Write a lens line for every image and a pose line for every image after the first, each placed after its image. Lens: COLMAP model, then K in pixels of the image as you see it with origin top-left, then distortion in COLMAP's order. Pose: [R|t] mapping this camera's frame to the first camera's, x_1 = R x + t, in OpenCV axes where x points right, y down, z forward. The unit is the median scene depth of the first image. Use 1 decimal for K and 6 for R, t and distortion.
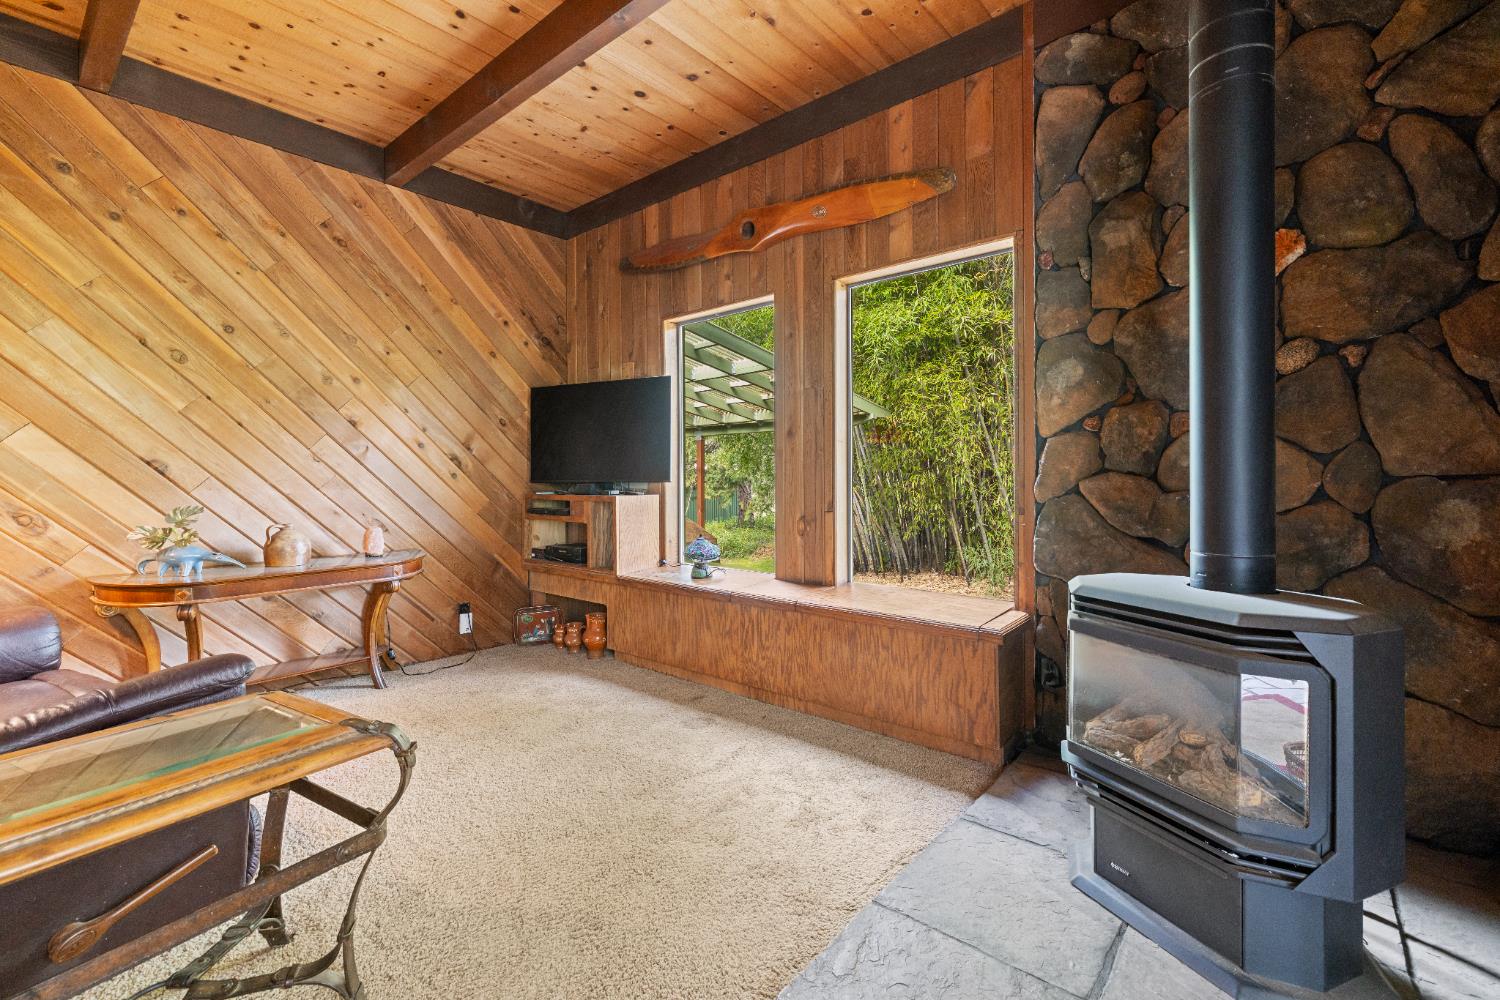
lens RADIAL K [[656.1, 0, 760.7], [0, 656.1, 476.2], [0, 0, 1]] dist [0.002807, -0.000618]
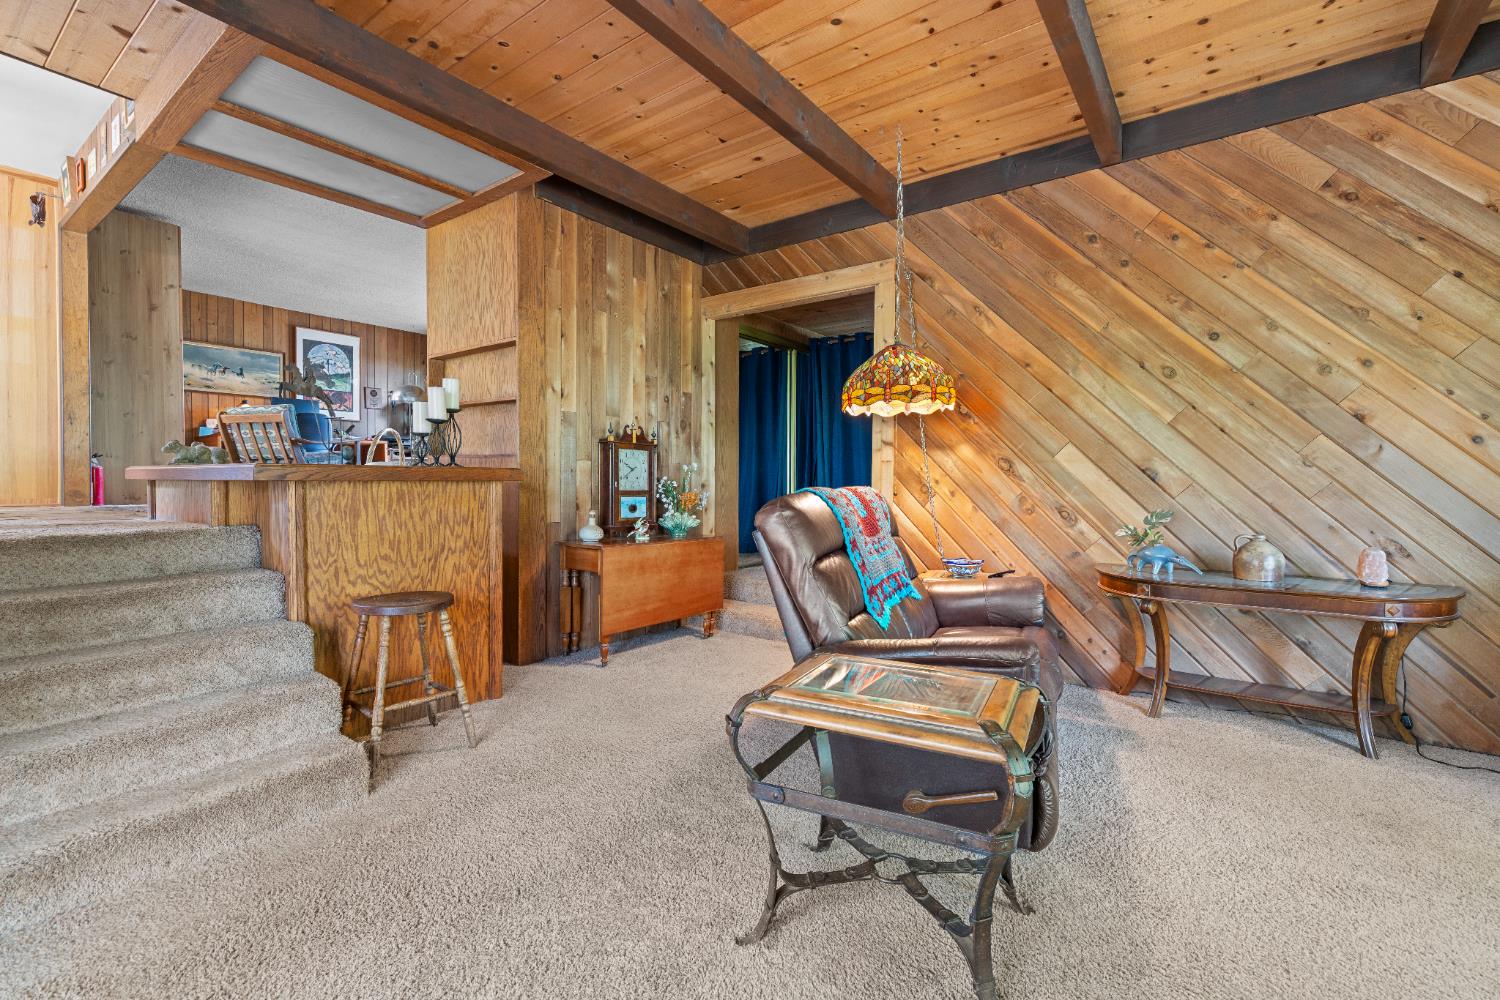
lens RADIAL K [[656.1, 0, 750.9], [0, 656.1, 495.1], [0, 0, 1]] dist [0.002807, -0.000618]
pose [[0.057327, 0.026924, -0.997992, 0.174420], [-0.004040, 0.999634, 0.026736, -0.005846], [0.998347, 0.002499, 0.057415, 0.261041]]
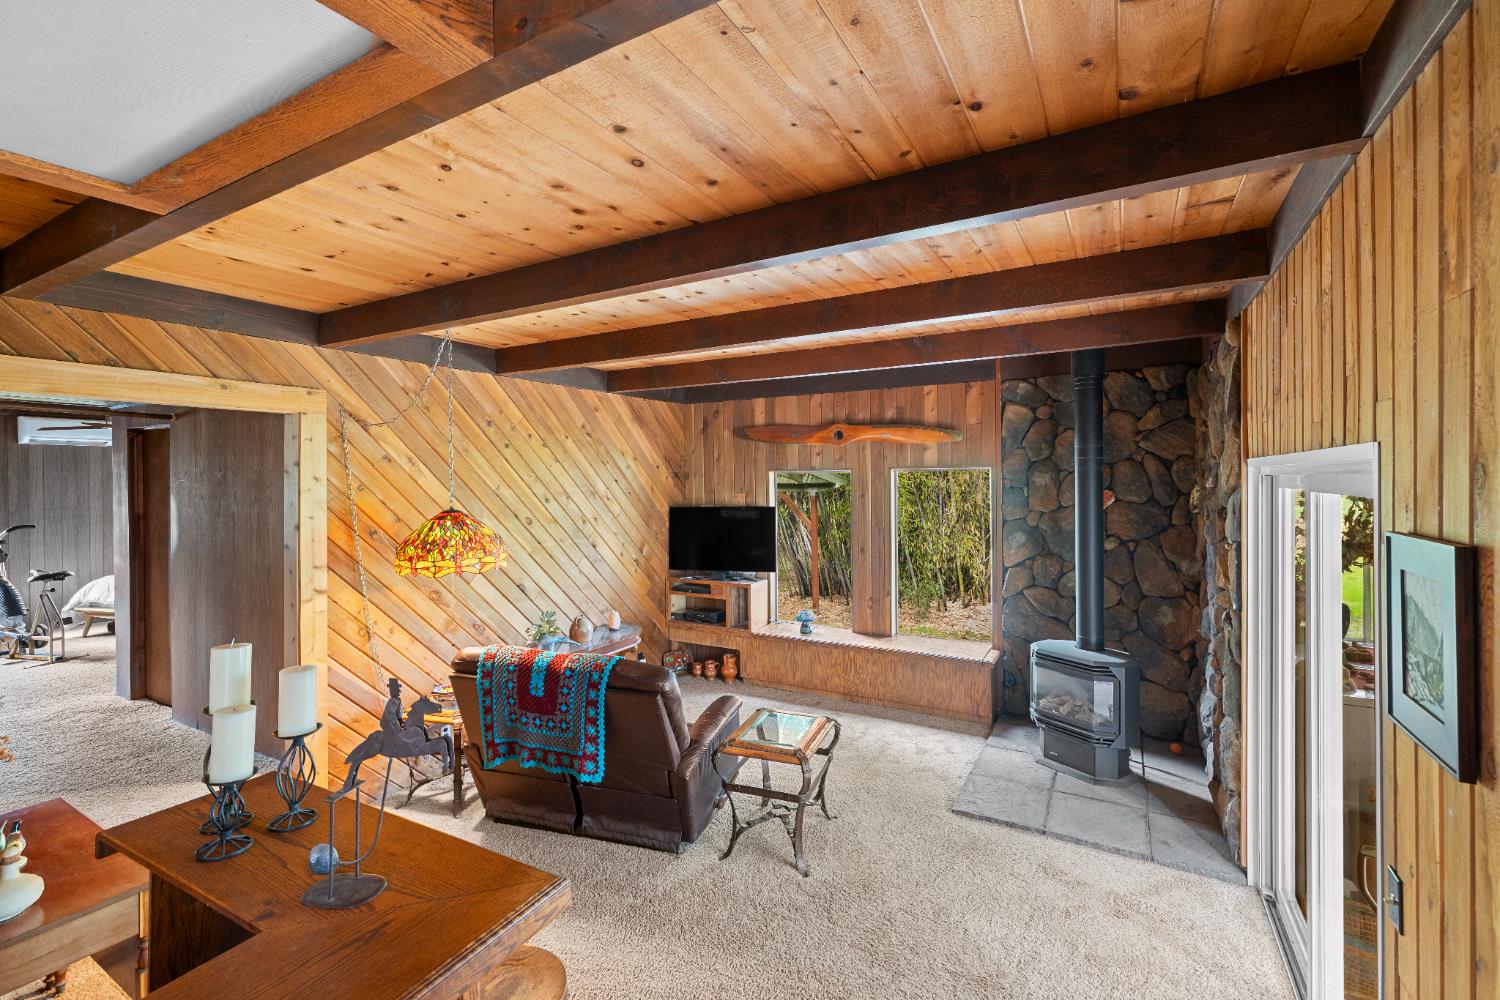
lens RADIAL K [[656.1, 0, 765.8], [0, 656.1, 479.8], [0, 0, 1]] dist [0.002807, -0.000618]
pose [[0.982617, -0.003945, 0.185603, -0.632883], [0.003638, 0.999991, 0.001999, -0.306448], [-0.185609, -0.001289, 0.982623, -0.815616]]
